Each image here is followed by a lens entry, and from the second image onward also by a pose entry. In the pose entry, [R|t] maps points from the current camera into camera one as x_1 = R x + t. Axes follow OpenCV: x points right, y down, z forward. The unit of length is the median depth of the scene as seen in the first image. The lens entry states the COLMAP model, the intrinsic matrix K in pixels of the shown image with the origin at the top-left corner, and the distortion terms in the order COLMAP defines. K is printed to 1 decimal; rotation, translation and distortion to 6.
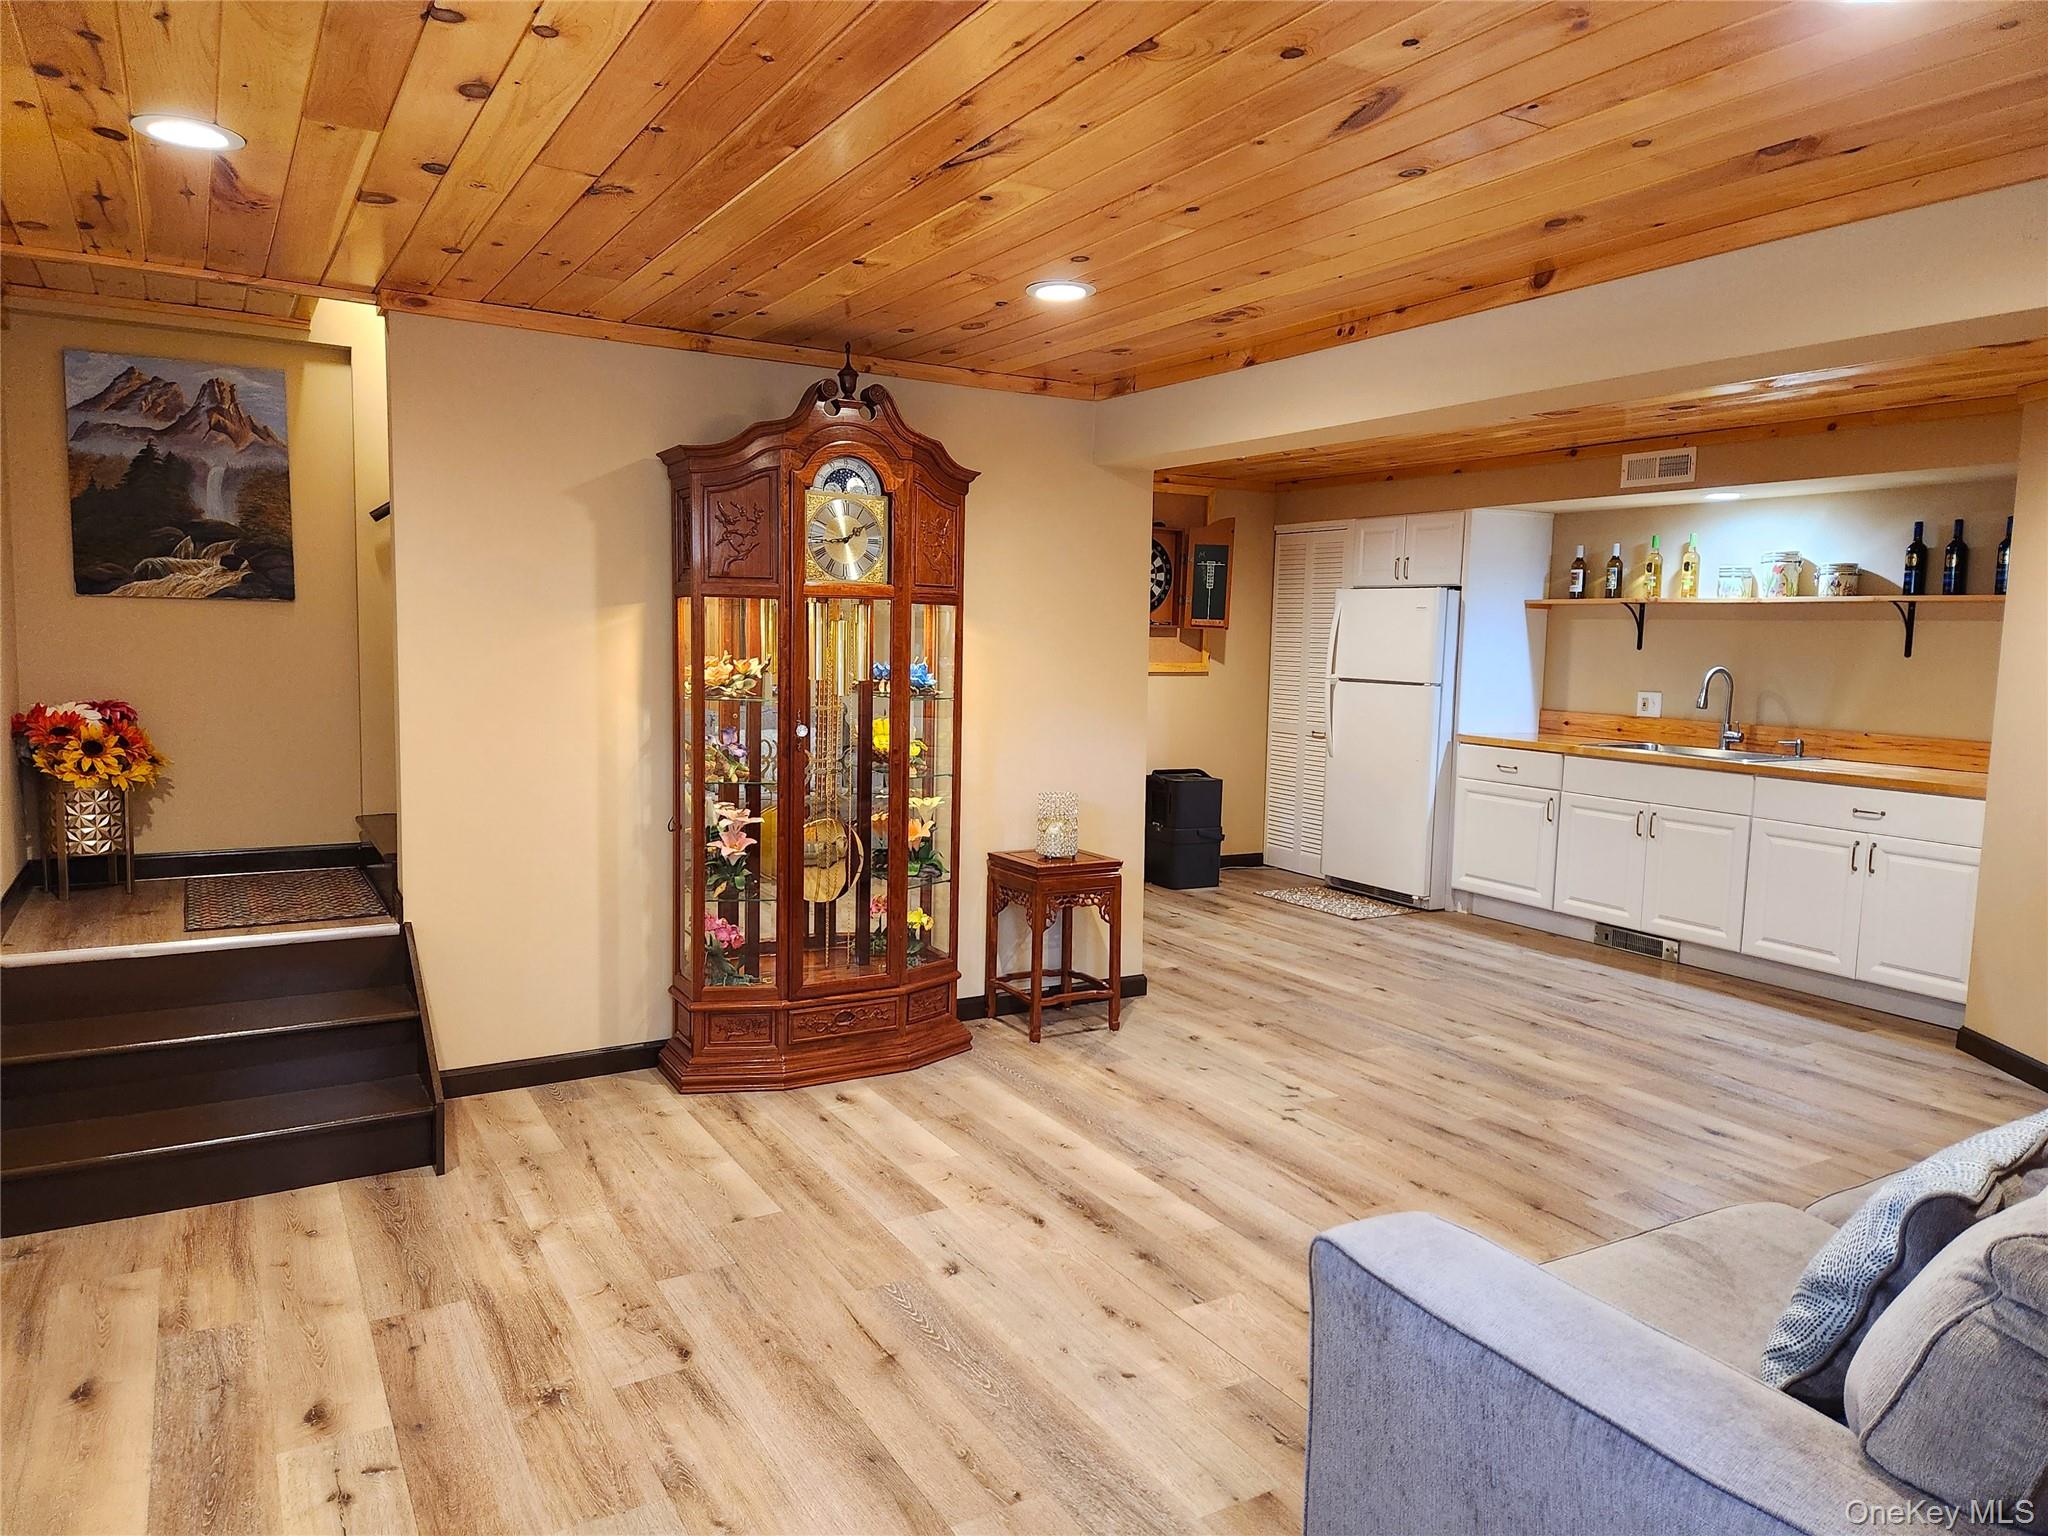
lens RADIAL K [[1359.5, 0, 1018.0], [0, 1359.5, 755.4], [0, 0, 1]] dist [0.090962, -0.085947]
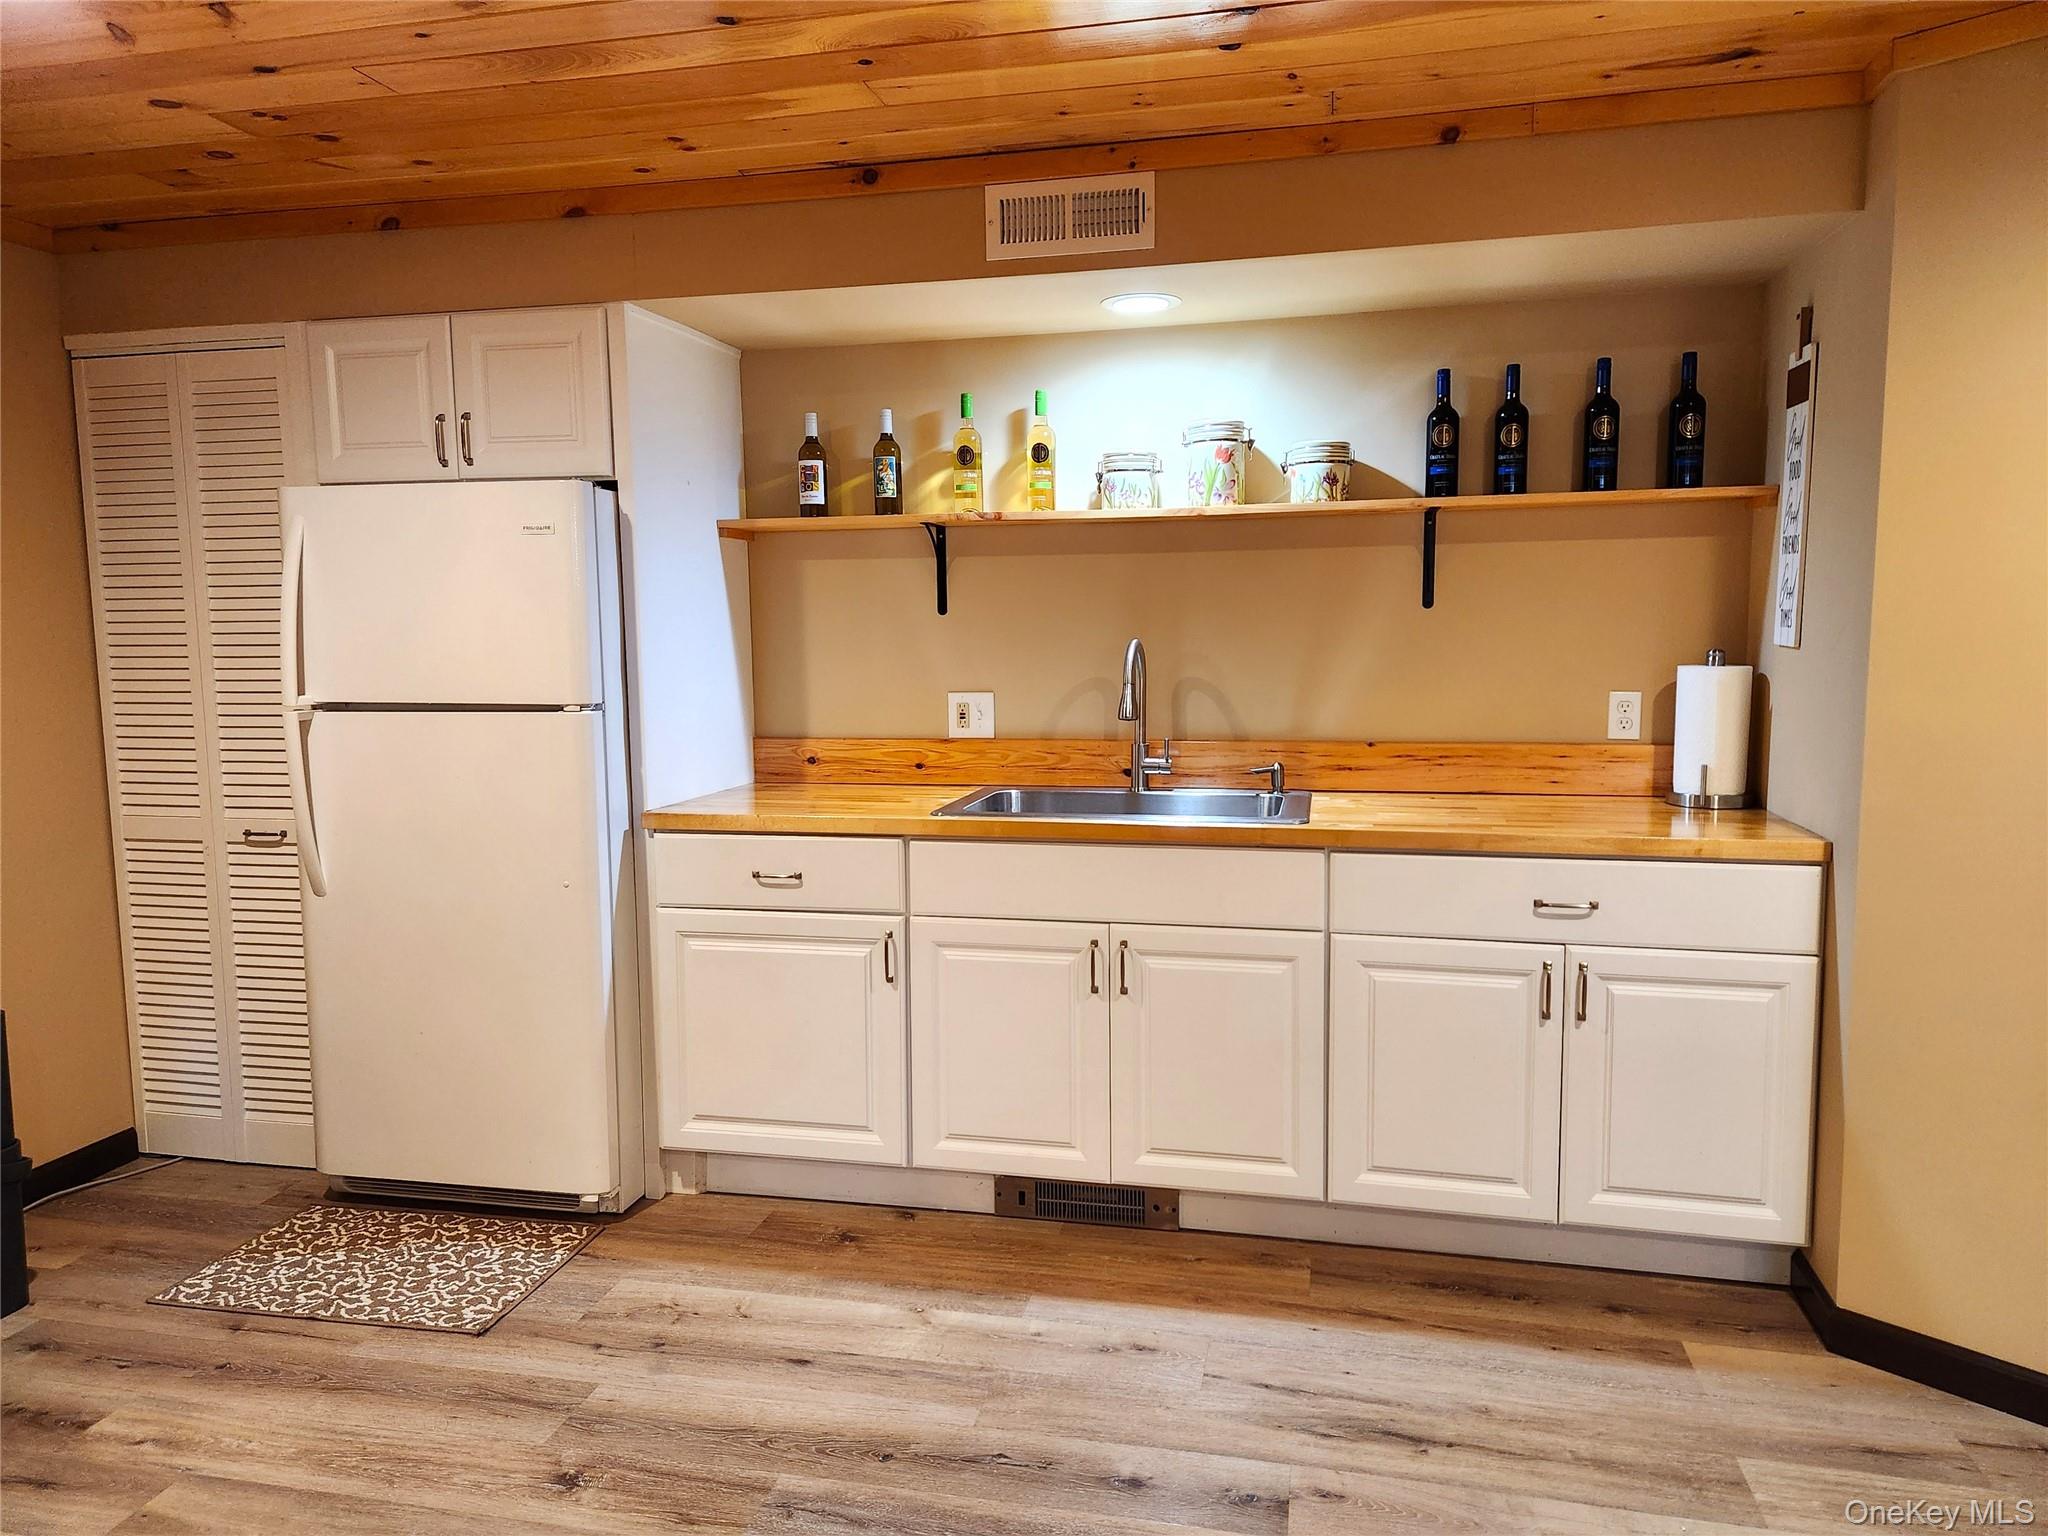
lens RADIAL K [[1359.5, 0, 1018.0], [0, 1359.5, 755.4], [0, 0, 1]] dist [0.090962, -0.085947]
pose [[0.685534, -0.107273, 0.720095, 0.086335], [0.095875, 0.993773, 0.056770, -0.049493], [-0.721701, 0.030121, 0.691550, 0.619617]]
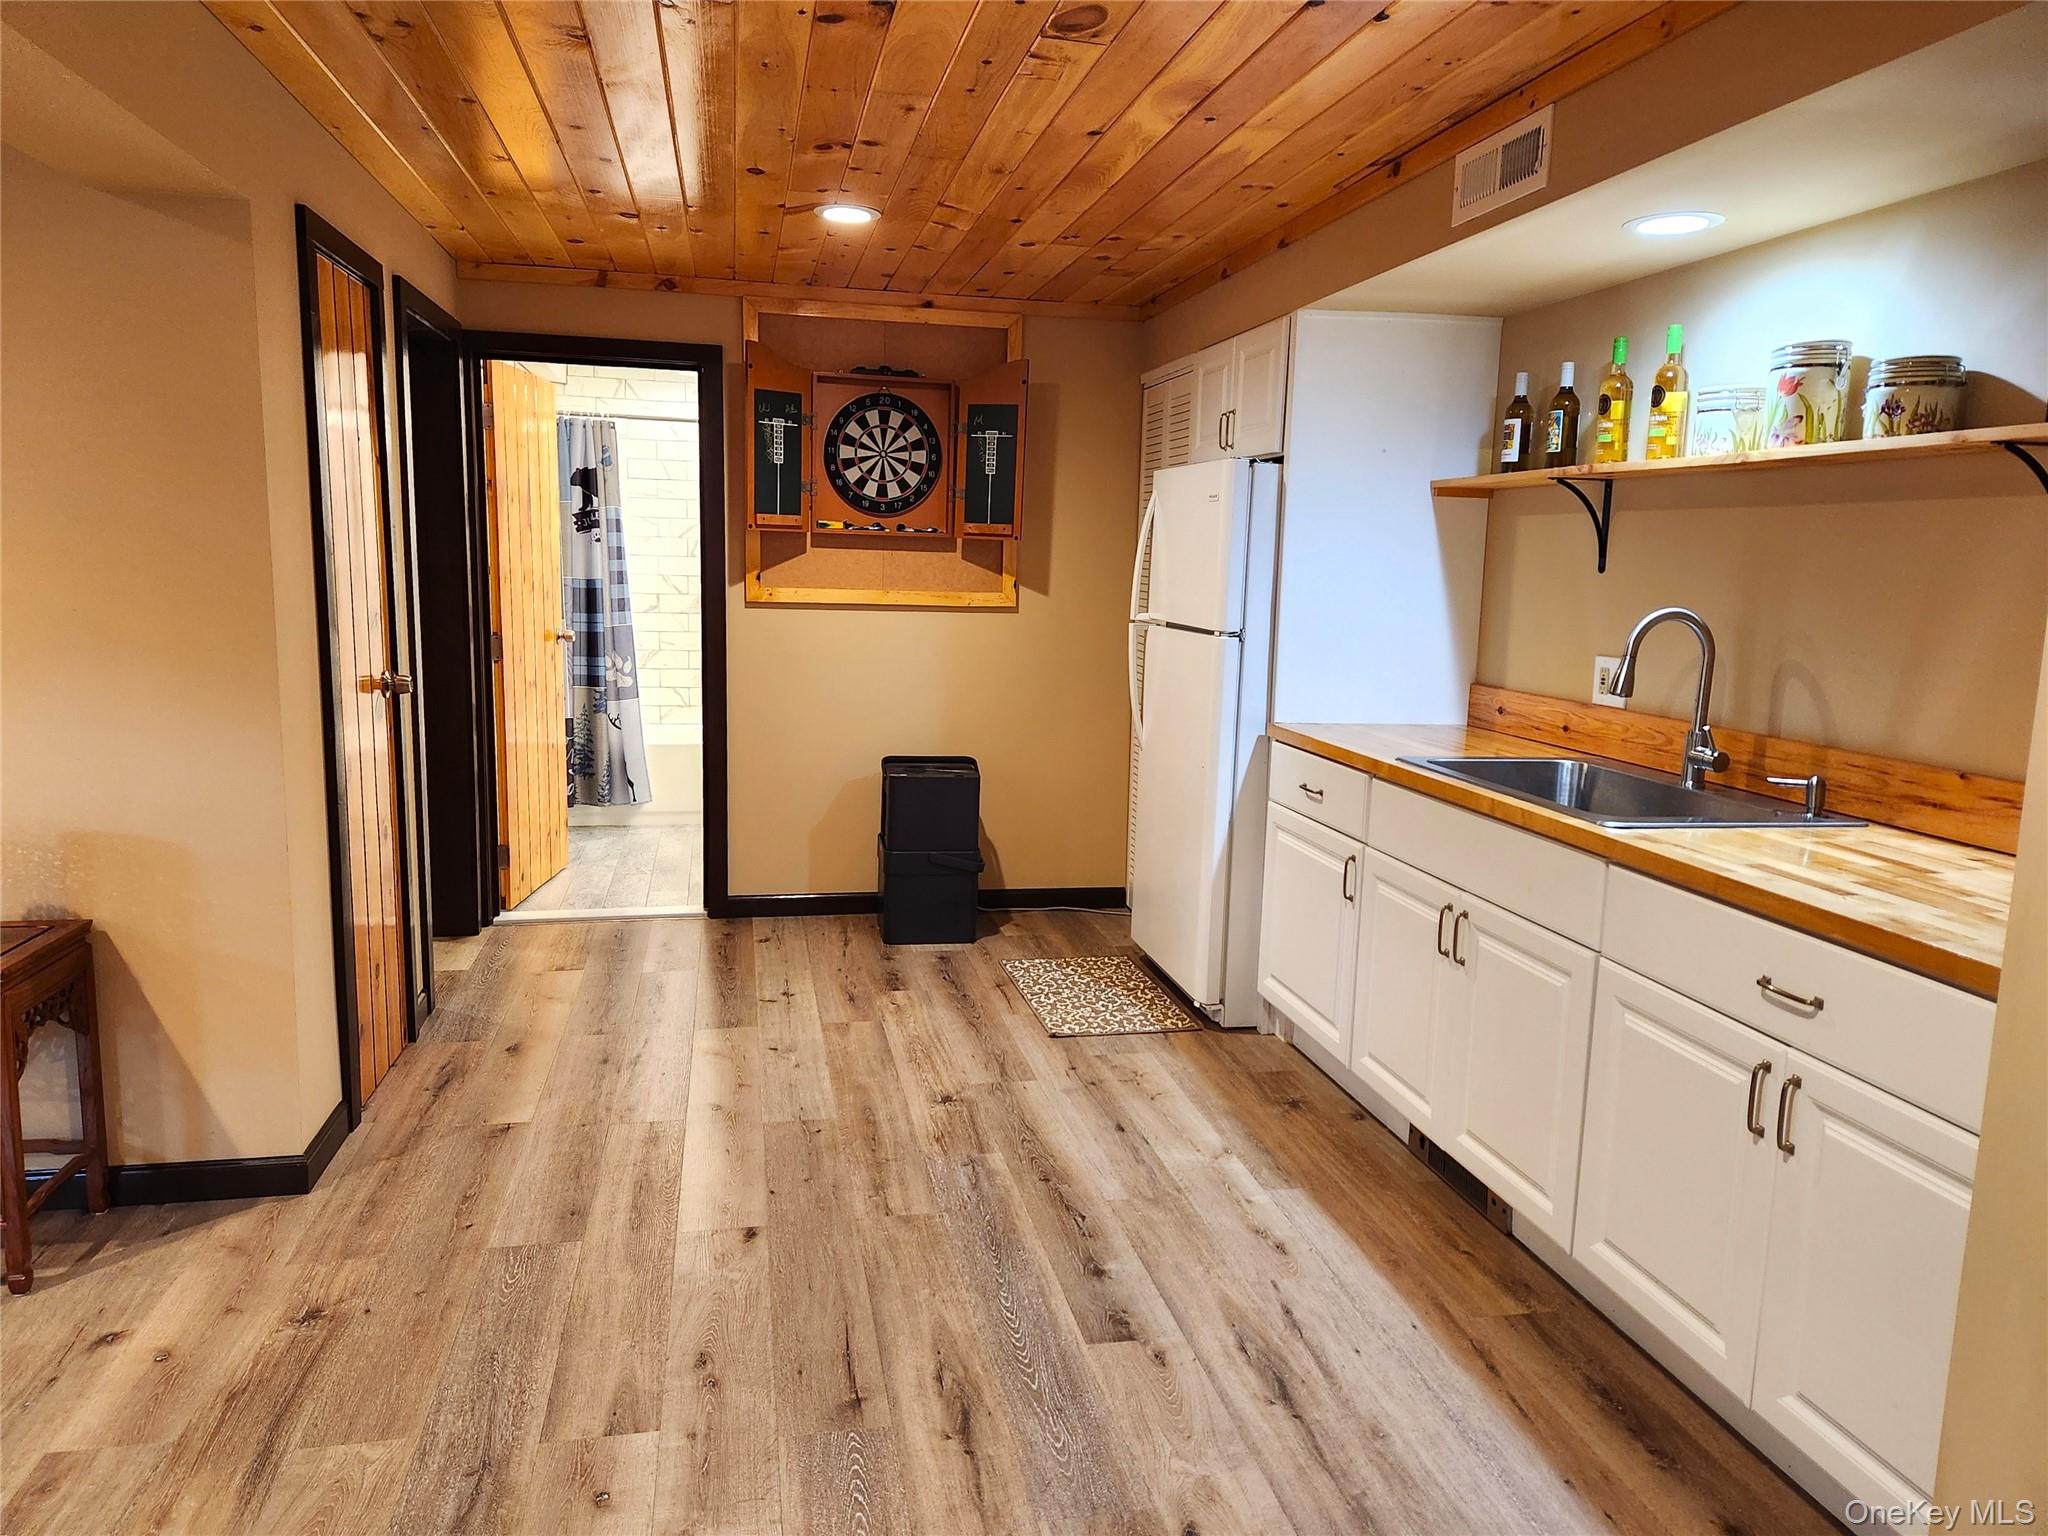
lens RADIAL K [[1382.3, 0, 1015.3], [0, 1382.3, 745.7], [0, 0, 1]] dist [0.036519, -0.002513]
pose [[0.943323, 0.044929, -0.328822, 0.419657], [-0.032099, 0.998500, 0.044346, -0.028927], [0.330321, -0.031278, 0.943350, 0.447713]]
